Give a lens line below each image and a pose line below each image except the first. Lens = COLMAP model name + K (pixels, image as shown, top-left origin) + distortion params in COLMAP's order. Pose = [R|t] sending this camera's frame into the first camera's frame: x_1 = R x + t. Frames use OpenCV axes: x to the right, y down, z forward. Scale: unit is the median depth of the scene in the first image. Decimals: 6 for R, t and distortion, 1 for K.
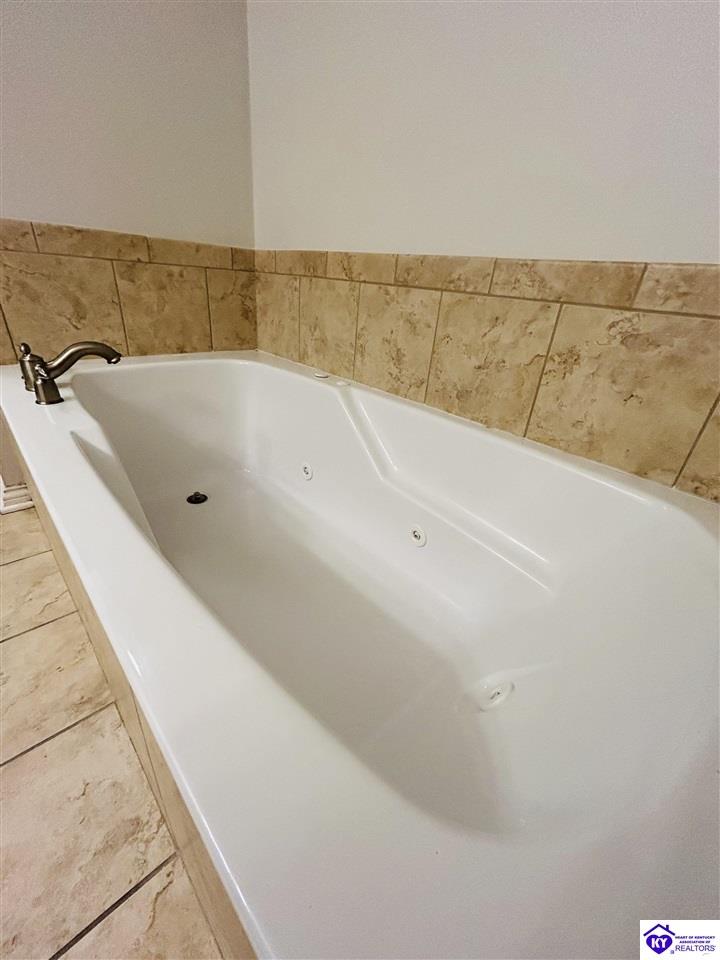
lens RADIAL K [[393.5, 0, 360.0], [0, 393.5, 480.0], [0, 0, 1]] dist [-0.001566, -0.000072]
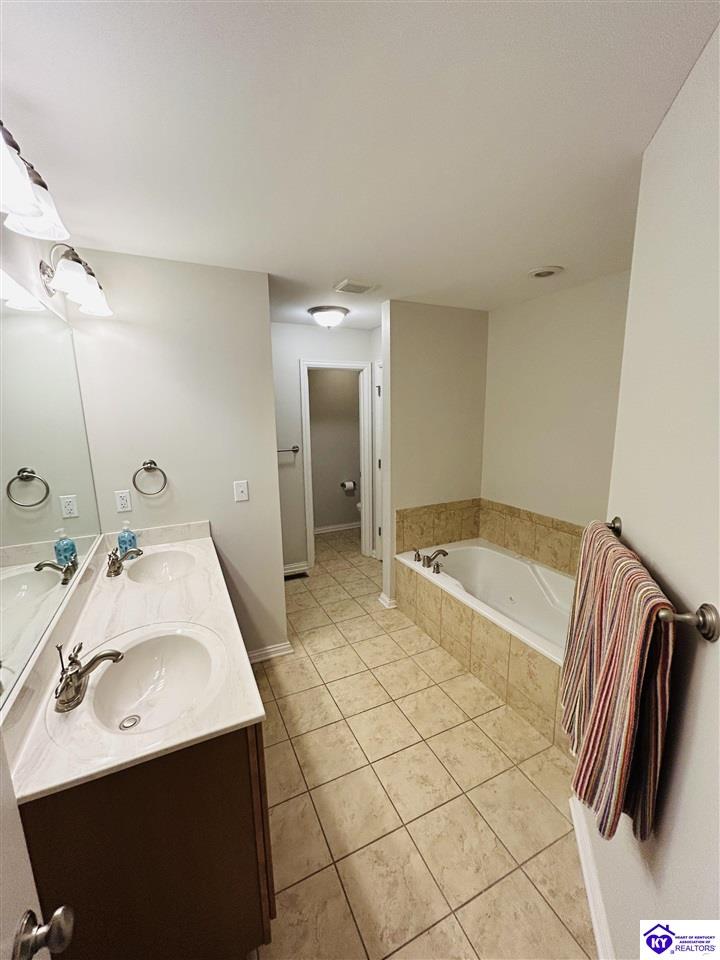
lens RADIAL K [[393.5, 0, 360.0], [0, 393.5, 480.0], [0, 0, 1]] dist [-0.001566, -0.000072]
pose [[0.947000, -0.033630, -0.319467, -0.231305], [-0.062780, 0.955952, -0.286732, 0.025717], [0.315038, 0.291591, 0.903175, -1.562665]]
